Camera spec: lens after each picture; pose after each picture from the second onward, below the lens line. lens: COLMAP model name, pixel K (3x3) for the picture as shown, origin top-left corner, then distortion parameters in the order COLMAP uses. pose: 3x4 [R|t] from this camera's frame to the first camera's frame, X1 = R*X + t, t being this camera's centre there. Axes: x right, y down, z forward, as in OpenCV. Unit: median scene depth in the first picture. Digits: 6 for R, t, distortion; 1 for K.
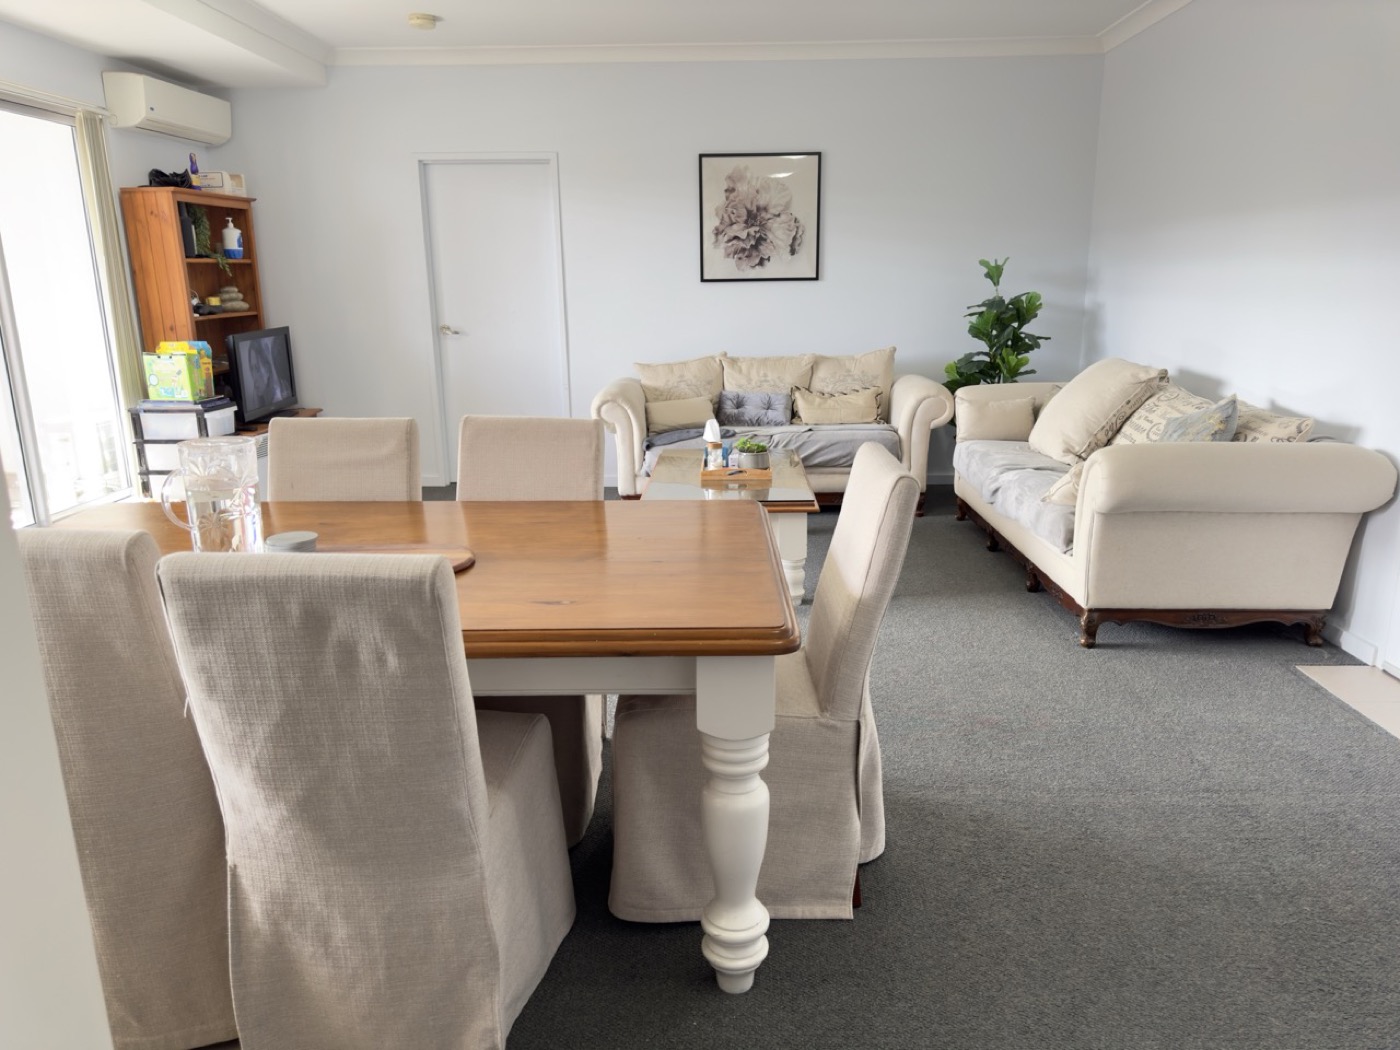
lens RADIAL K [[1010.7, 0, 707.7], [0, 1010.7, 554.3], [0, 0, 1]] dist [0.080627, -0.097686]
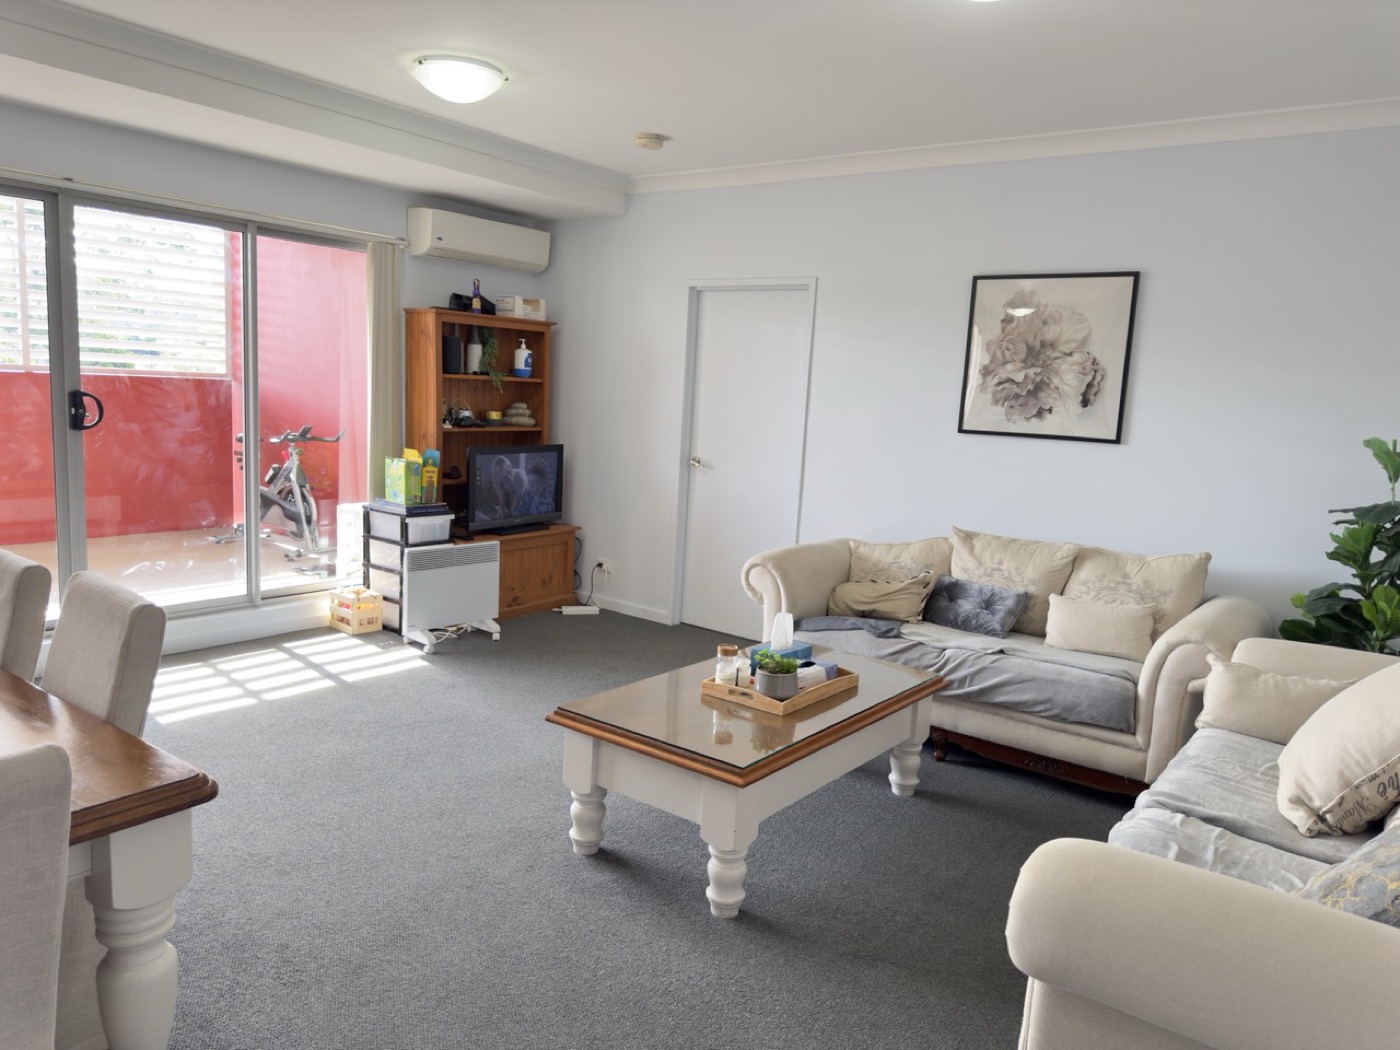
lens RADIAL K [[1010.7, 0, 694.4], [0, 1010.7, 530.5], [0, 0, 1]] dist [0.080627, -0.097686]
pose [[0.804602, 0.138331, -0.577477, 0.336192], [-0.217128, 0.973681, -0.069286, -0.114849], [0.552694, 0.181134, 0.813462, 0.319094]]
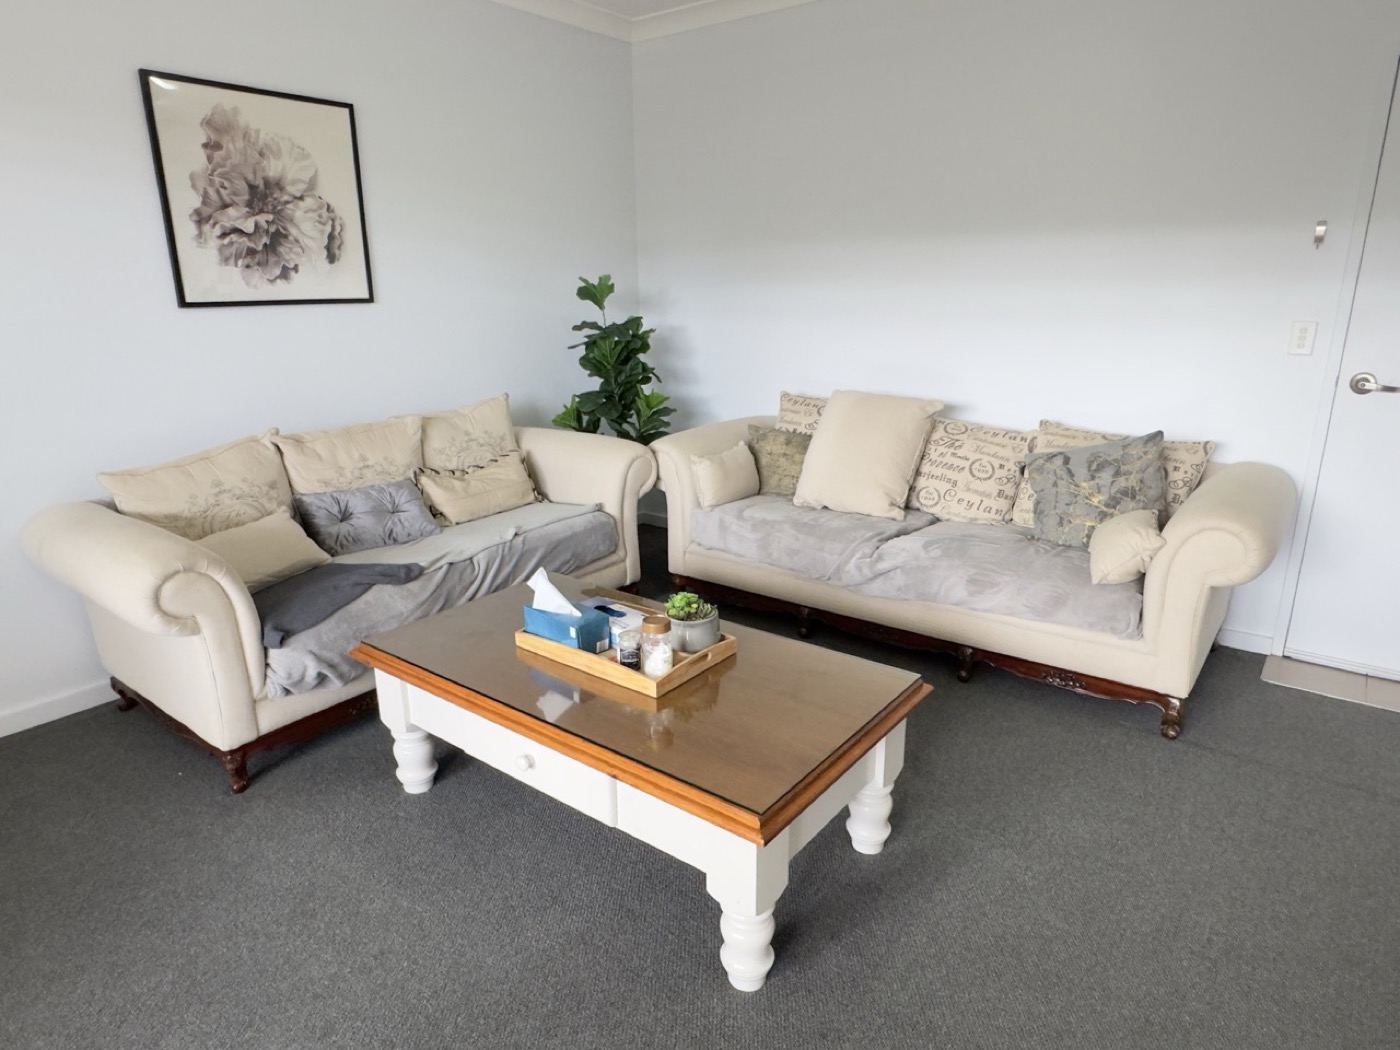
lens RADIAL K [[863.3, 0, 710.1], [0, 863.3, 520.7], [0, 0, 1]] dist [0.004657, 0.000952]
pose [[0.583485, -0.212607, 0.783800, -0.267622], [0.211176, 0.971645, 0.106354, -0.170838], [-0.784187, 0.103464, 0.611838, 0.588914]]
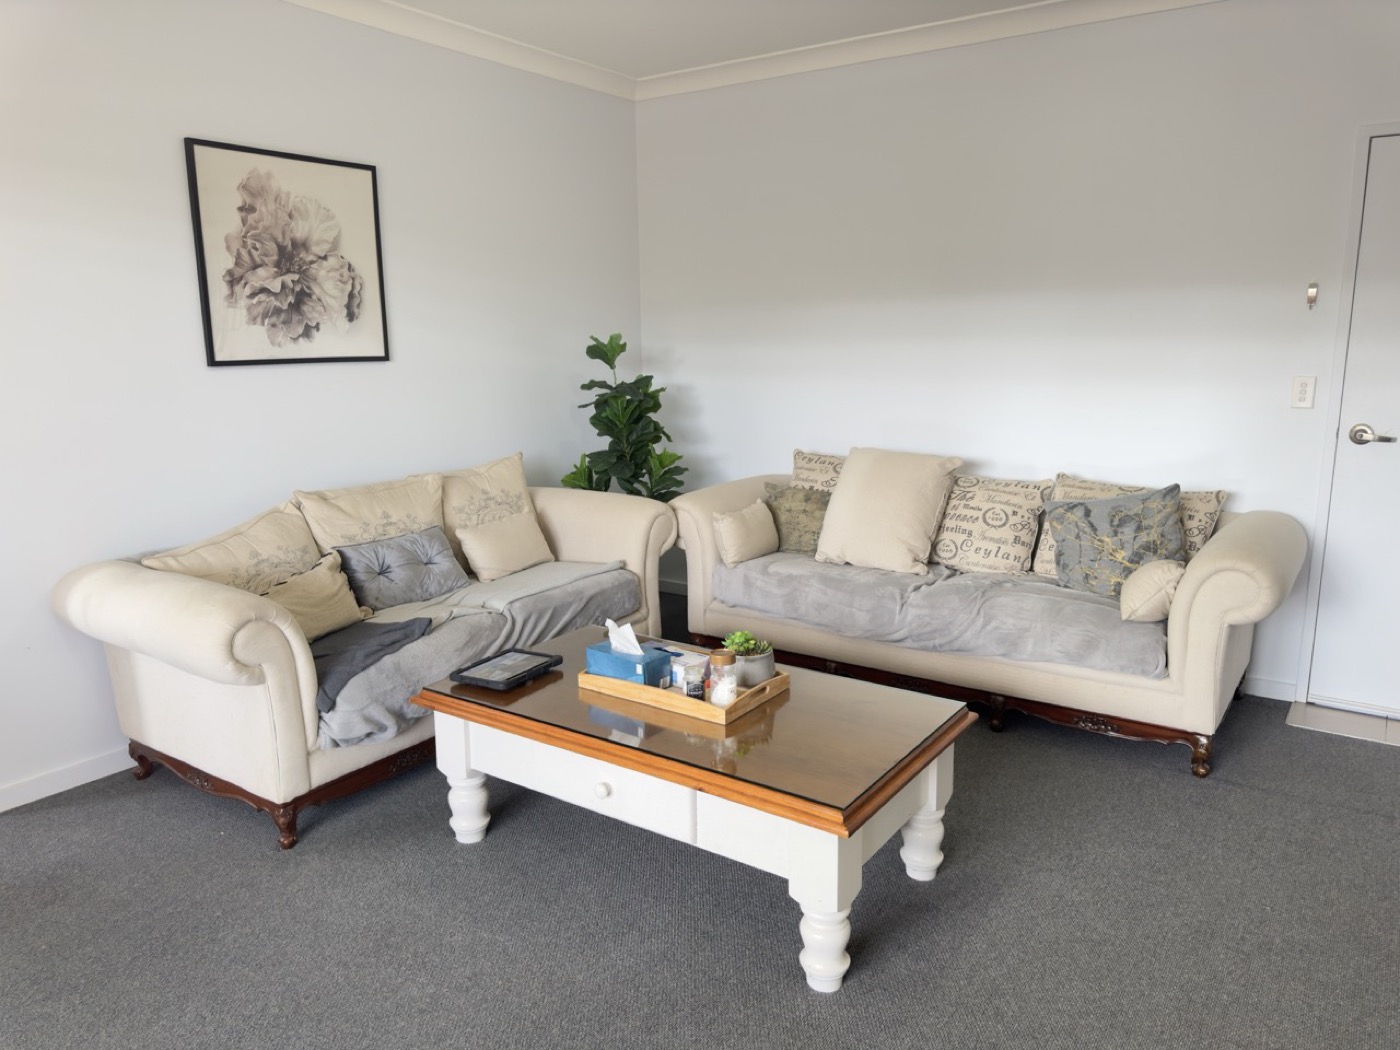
lens RADIAL K [[1010.7, 0, 723.0], [0, 1010.7, 517.4], [0, 0, 1]] dist [0.080627, -0.097686]
pose [[0.535747, -0.147145, 0.831459, -0.381773], [0.219922, 0.975030, 0.030848, -0.170503], [-0.815236, 0.166330, 0.554729, 0.567542]]
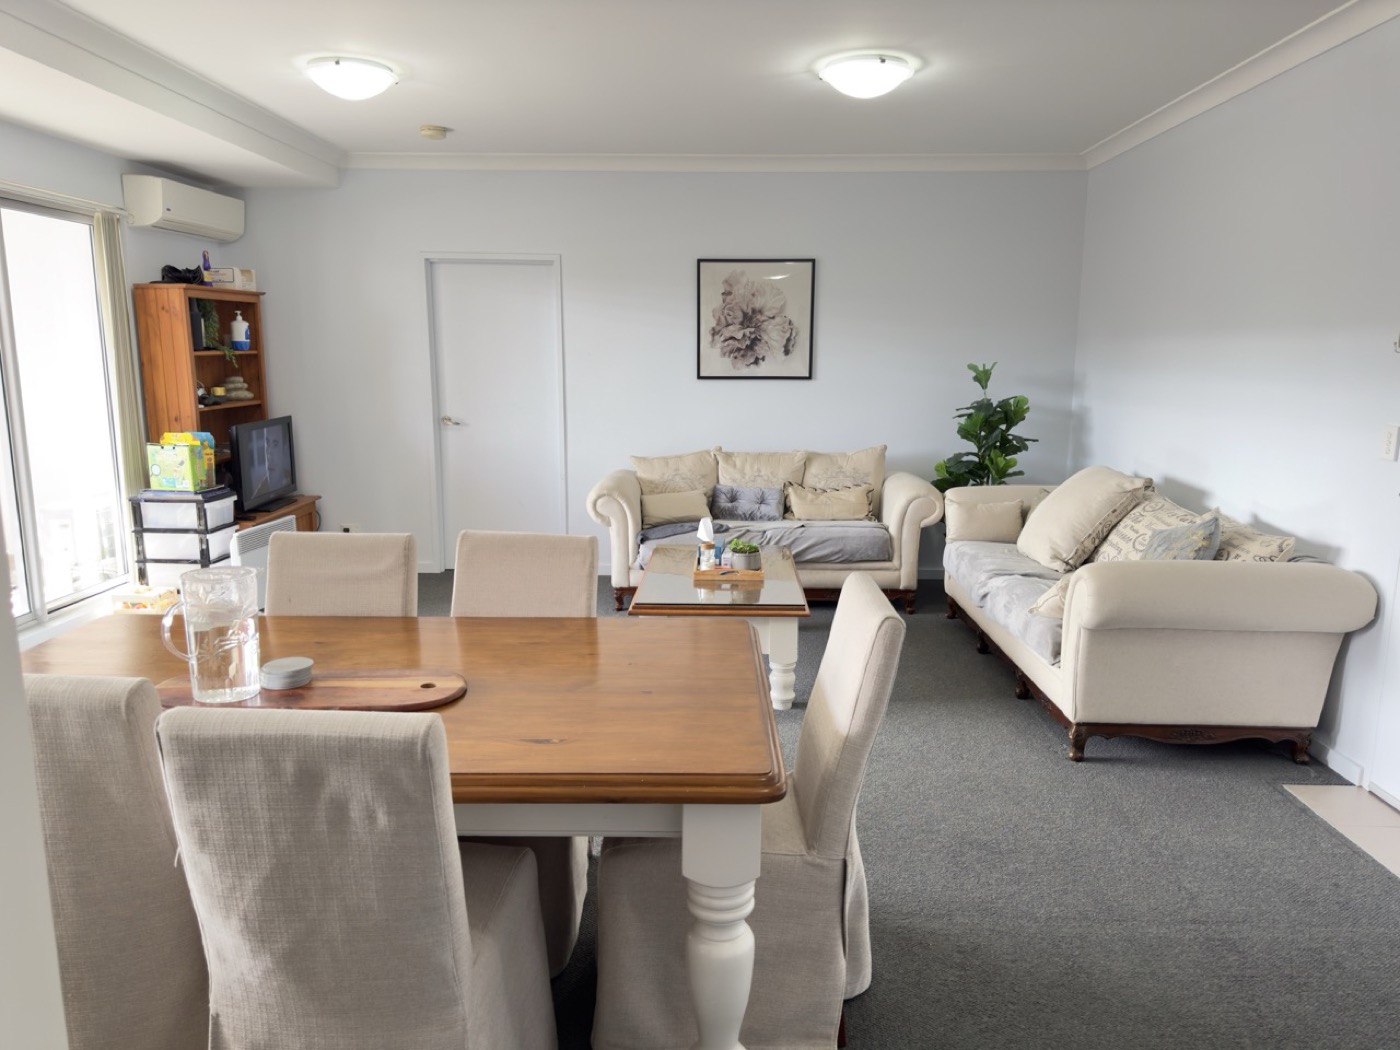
lens RADIAL K [[1010.7, 0, 705.4], [0, 1010.7, 554.8], [0, 0, 1]] dist [0.080627, -0.097686]
pose [[0.999858, 0.016452, 0.003760, 0.000862], [-0.016151, 0.997451, -0.069507, -0.023733], [-0.004894, 0.069436, 0.997574, -0.008892]]
